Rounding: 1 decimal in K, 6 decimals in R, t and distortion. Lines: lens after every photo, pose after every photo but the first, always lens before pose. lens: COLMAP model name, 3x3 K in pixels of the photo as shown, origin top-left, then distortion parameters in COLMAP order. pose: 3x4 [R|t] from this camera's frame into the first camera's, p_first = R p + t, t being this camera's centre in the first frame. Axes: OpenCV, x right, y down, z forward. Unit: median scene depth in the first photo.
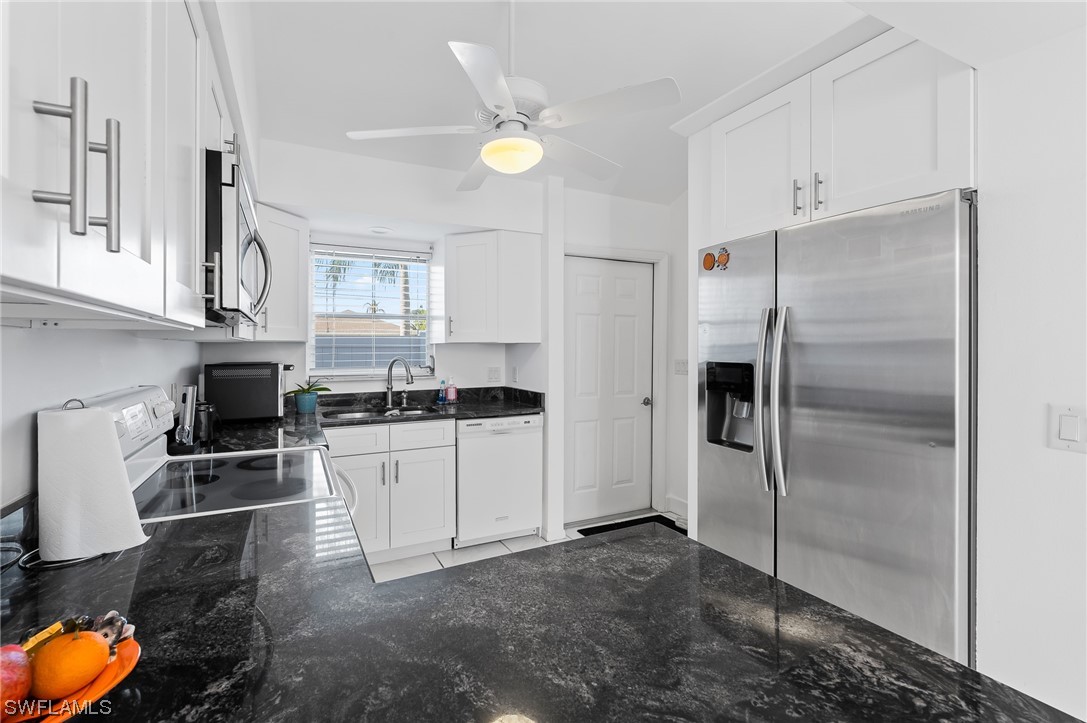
lens RADIAL K [[488.7, 0, 537.8], [0, 488.7, 346.2], [0, 0, 1]] dist [0.001337, 0.000210]
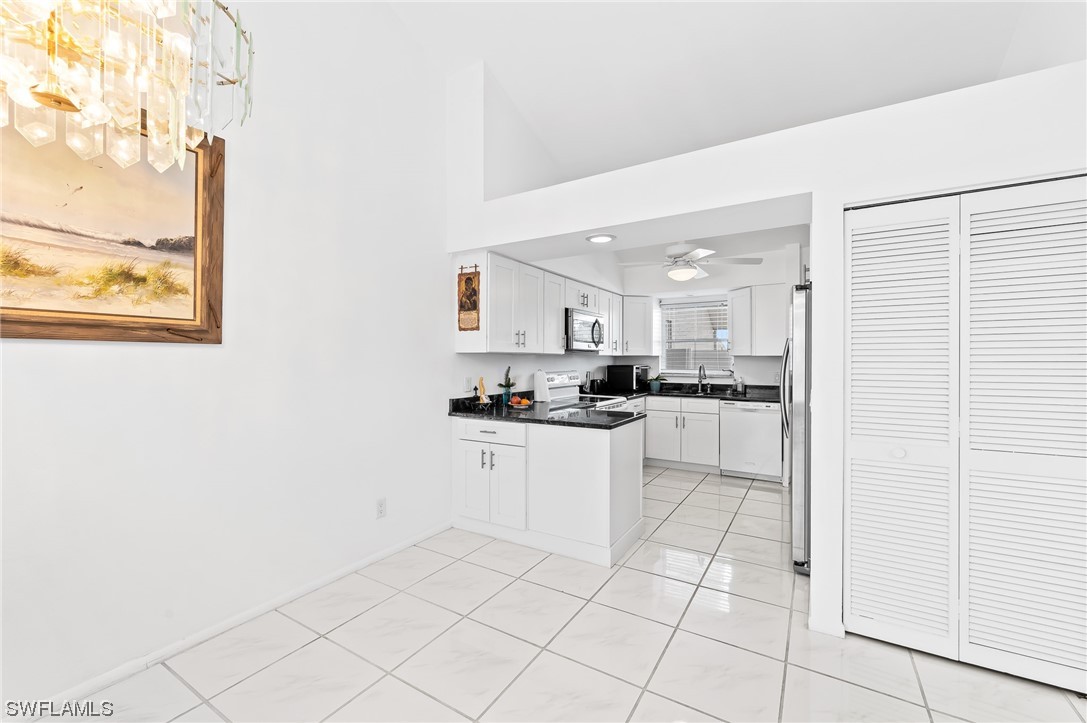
lens RADIAL K [[462.8, 0, 545.7], [0, 462.8, 357.3], [0, 0, 1]] dist [-0.000513, -0.000015]
pose [[0.564560, 0.003432, -0.825385, 0.821380], [-0.000934, 0.999993, 0.003519, -0.007731], [0.825391, -0.001216, 0.564560, -0.440403]]
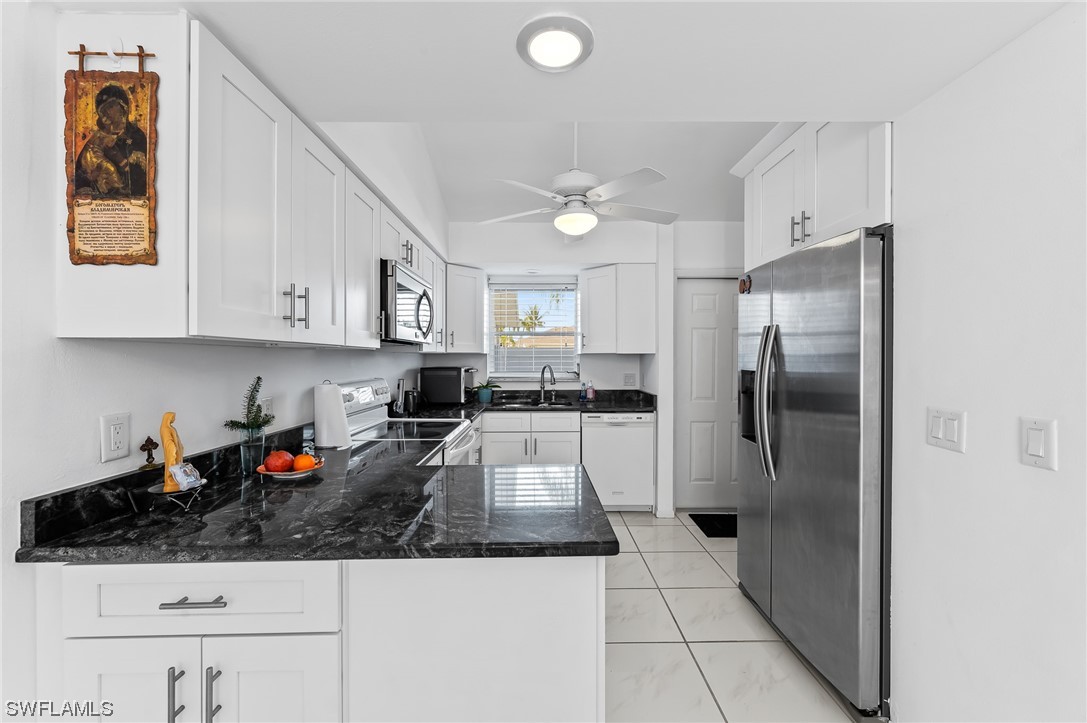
lens RADIAL K [[462.8, 0, 545.7], [0, 462.8, 357.3], [0, 0, 1]] dist [-0.000513, -0.000015]
pose [[0.902359, 0.002038, -0.430980, 0.271643], [-0.000361, 0.999992, 0.003973, -0.002334], [0.430984, -0.003430, 0.902353, -0.156008]]
